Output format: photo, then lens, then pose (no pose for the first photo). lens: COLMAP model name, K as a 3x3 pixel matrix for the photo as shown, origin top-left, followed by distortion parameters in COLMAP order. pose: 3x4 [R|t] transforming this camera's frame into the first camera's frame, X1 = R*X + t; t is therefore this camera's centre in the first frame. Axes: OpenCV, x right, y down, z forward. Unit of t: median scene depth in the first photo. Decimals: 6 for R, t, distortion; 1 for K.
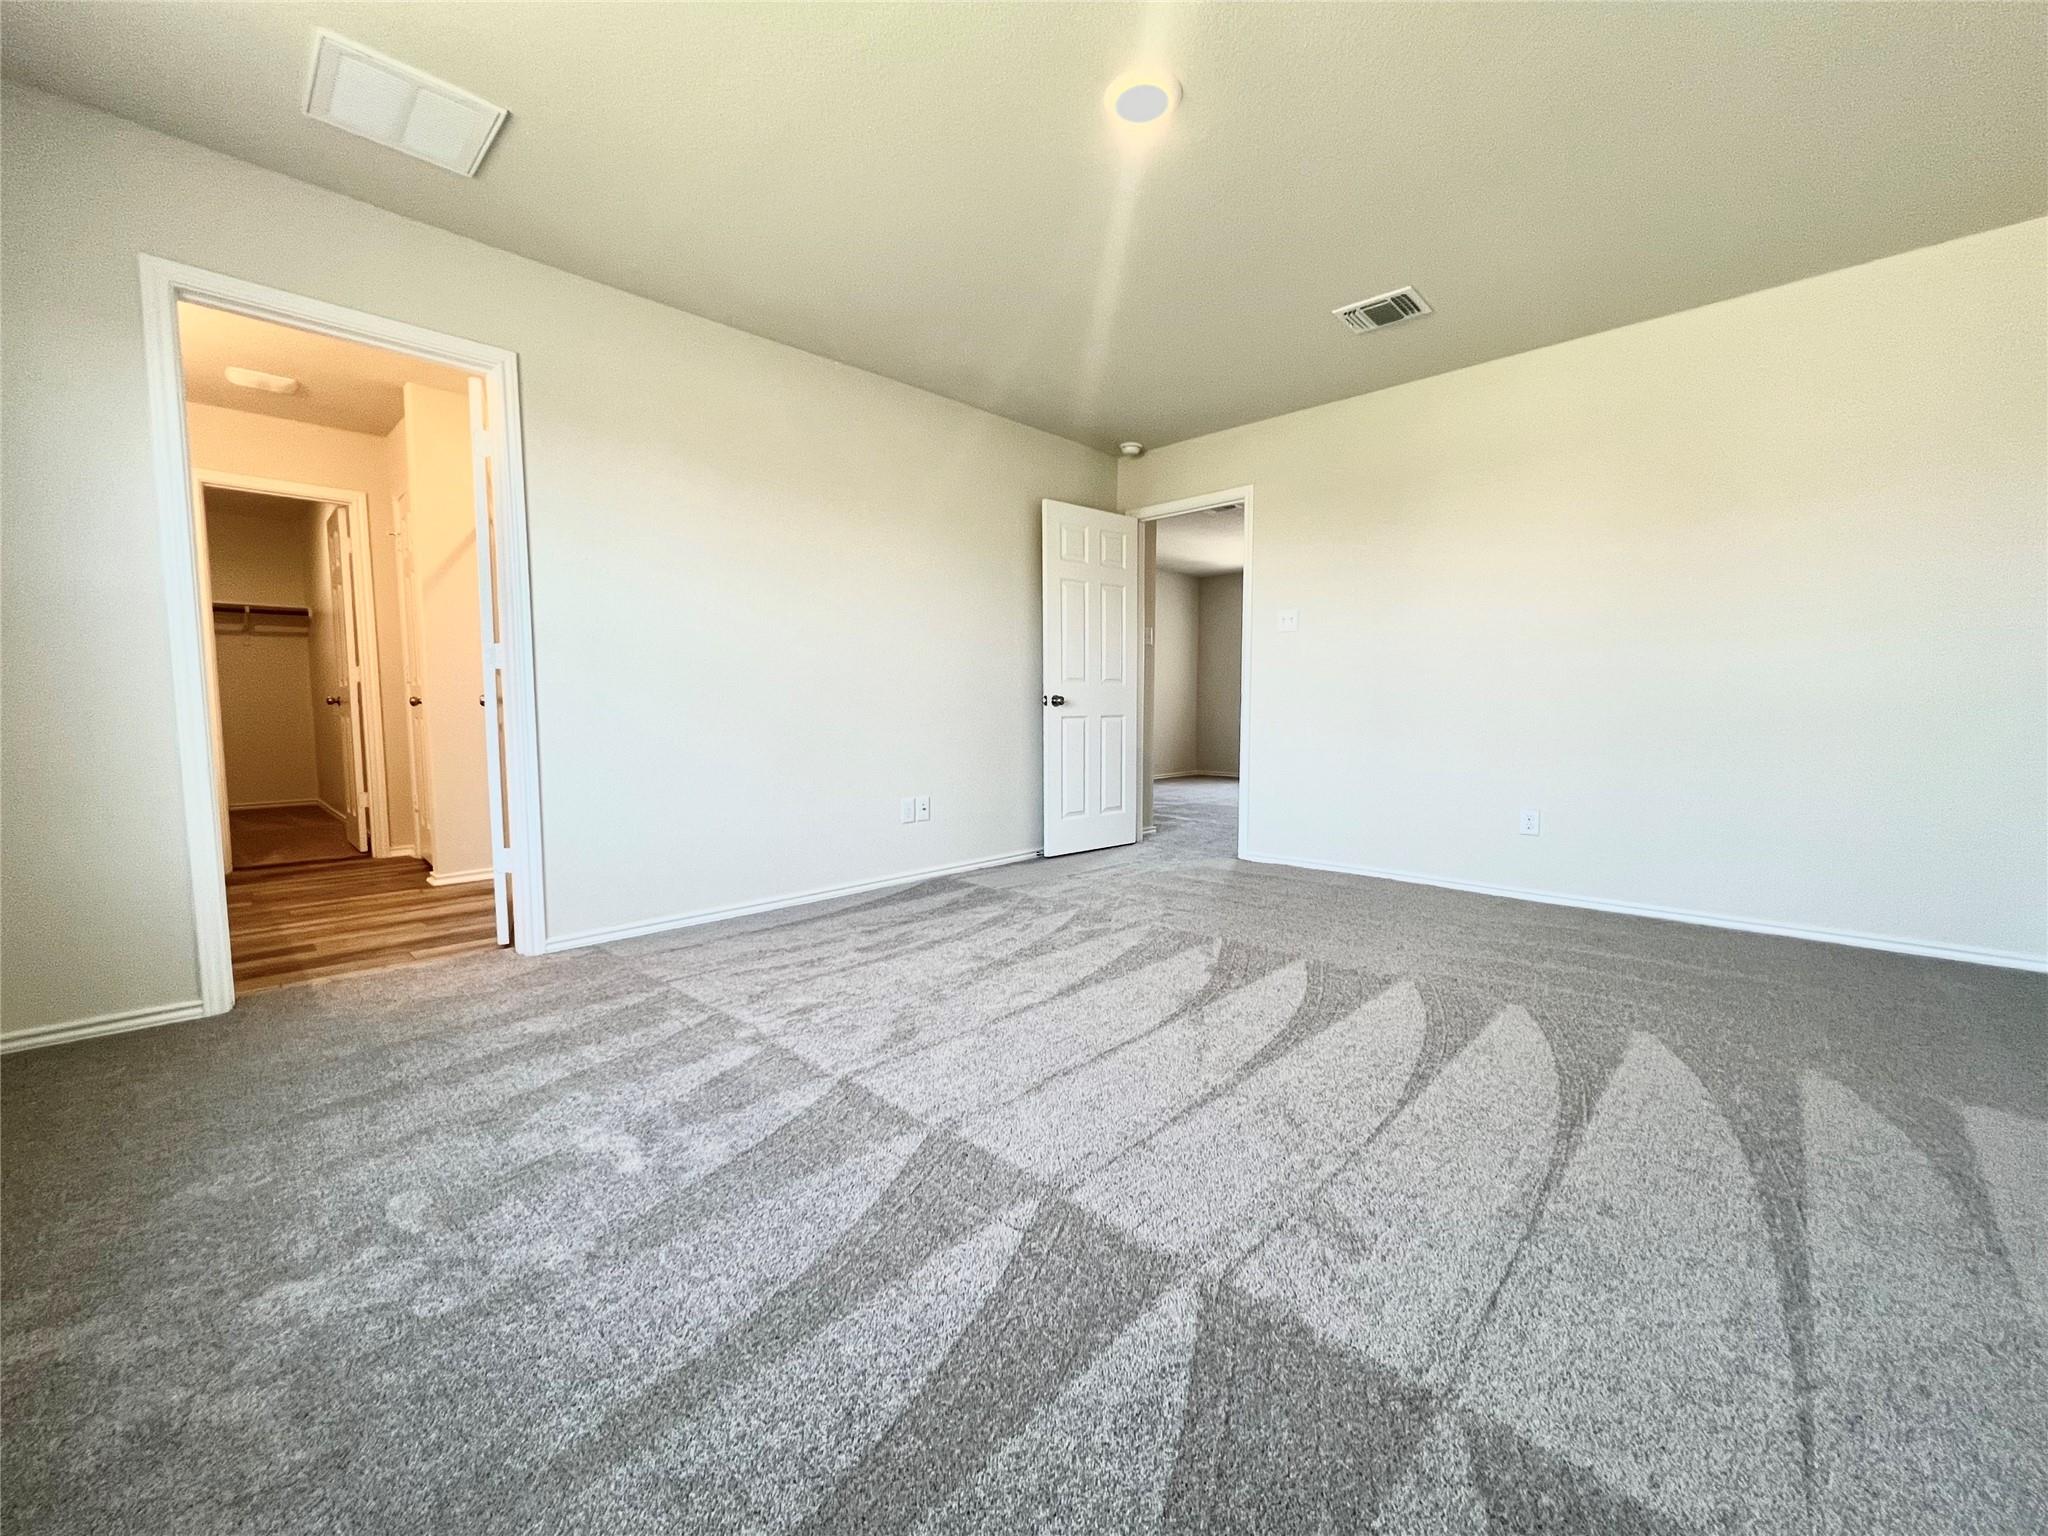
lens RADIAL K [[816.8, 0, 1025.3], [0, 816.8, 772.6], [0, 0, 1]] dist [-0.002837, -0.001130]
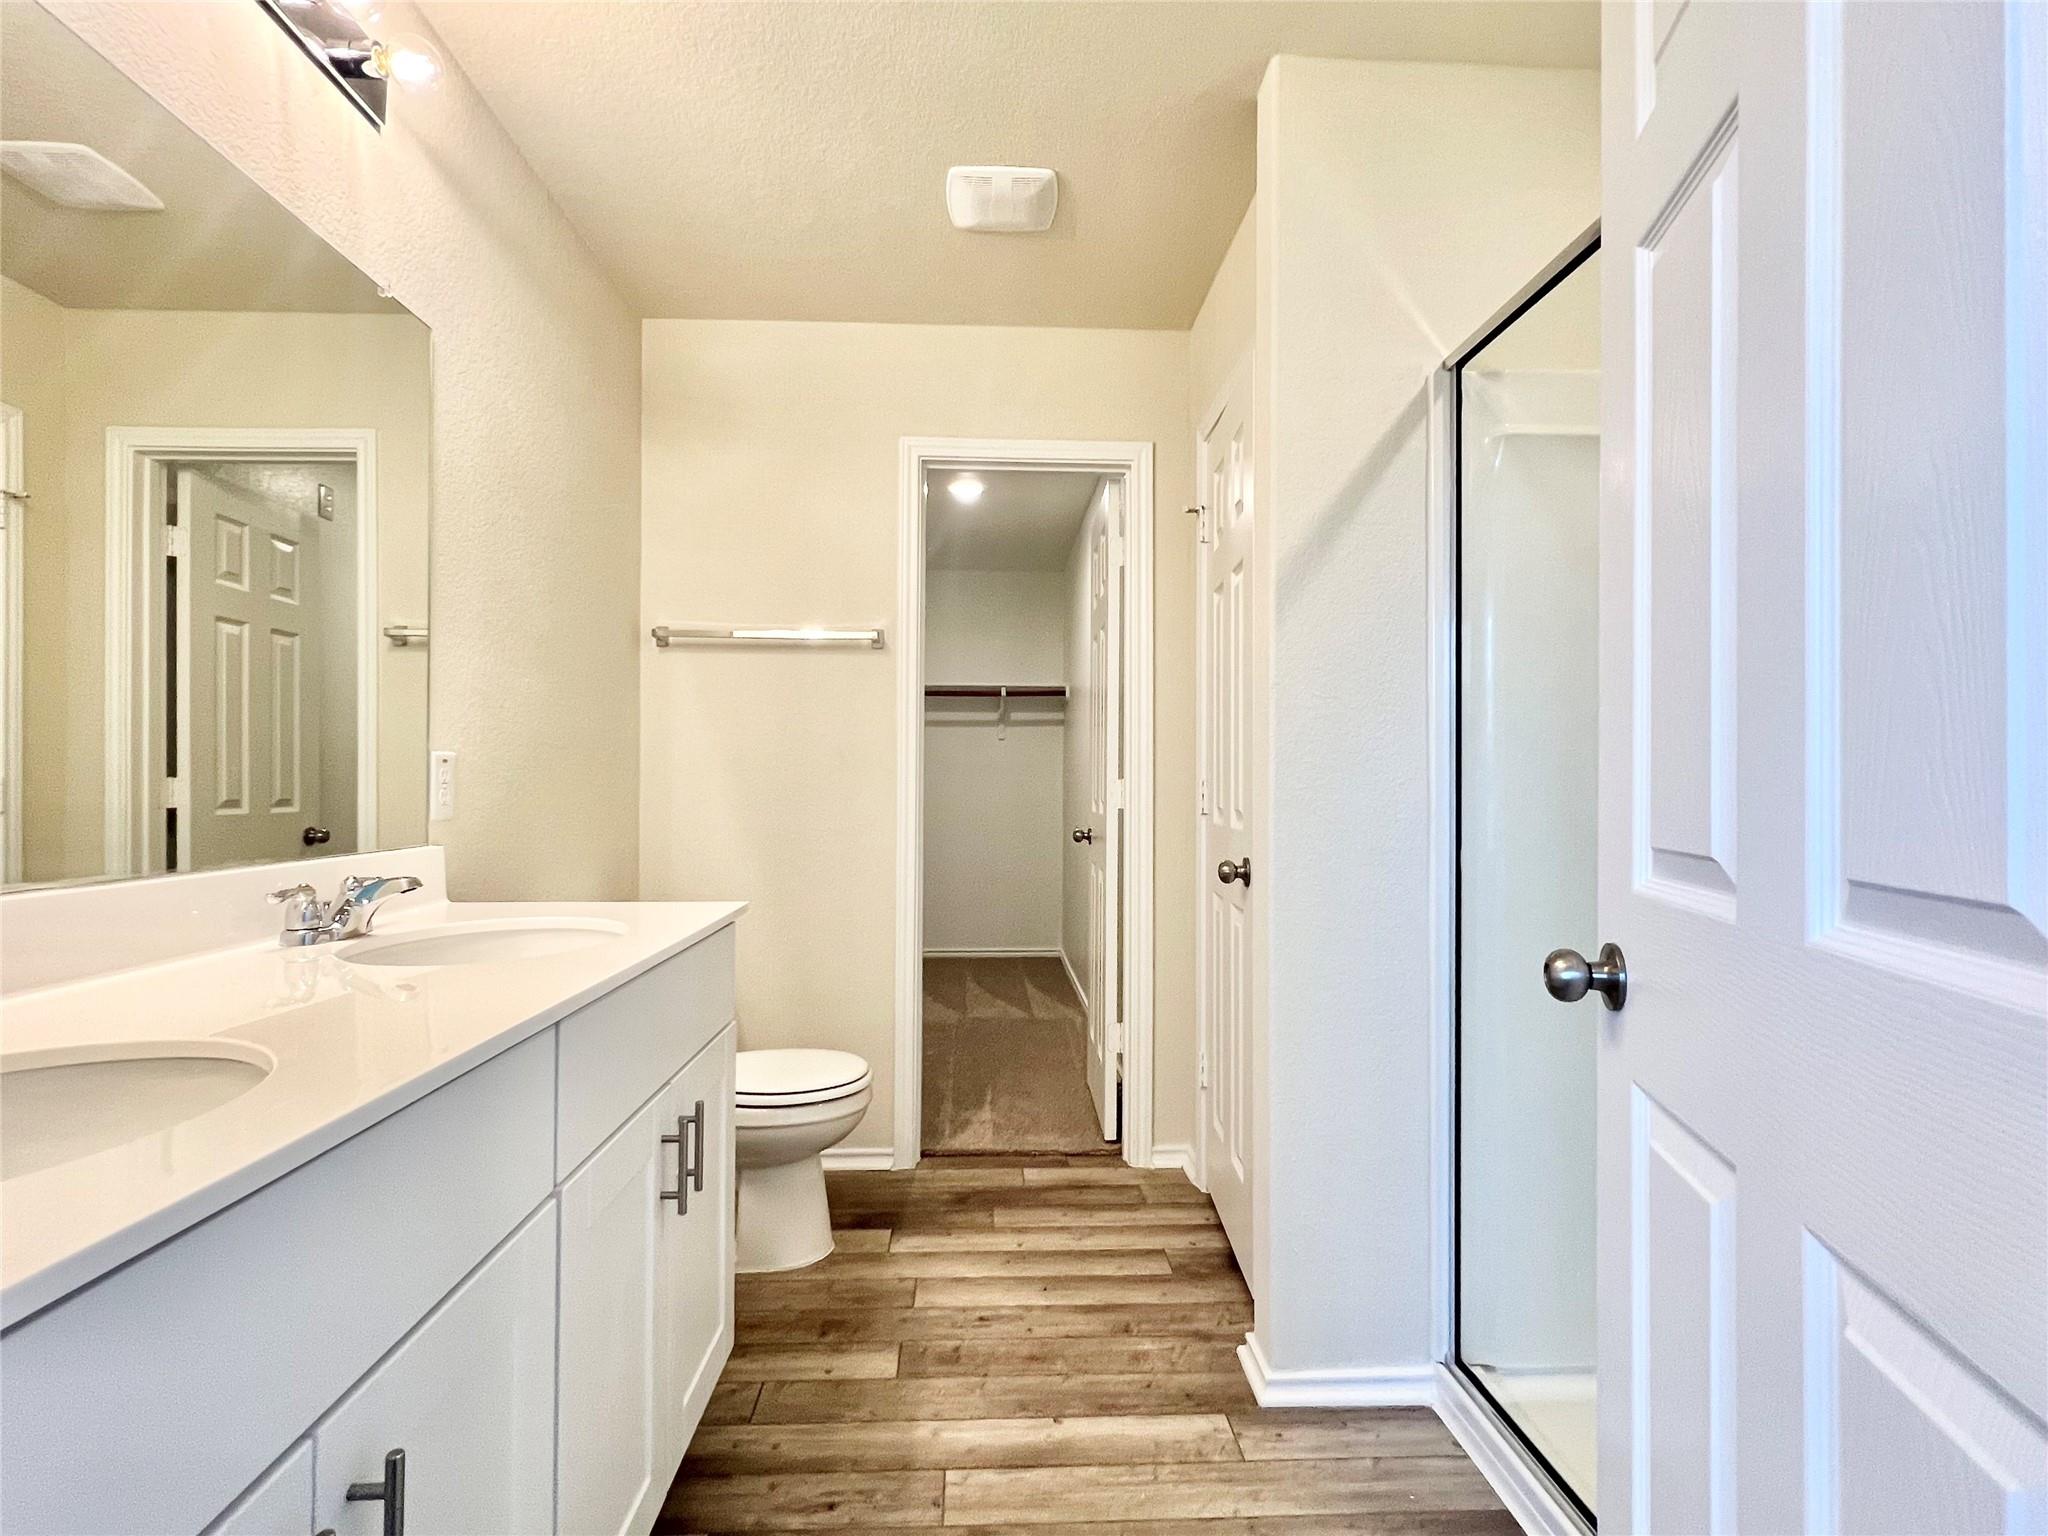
lens RADIAL K [[1033.9, 0, 1026.0], [0, 1033.9, 771.6], [0, 0, 1]] dist [-0.006193, -0.000063]
pose [[0.722400, -0.006753, -0.691443, -0.404941], [-0.063536, 0.995074, -0.076099, -0.080043], [0.688551, 0.098905, 0.718412, 0.481572]]
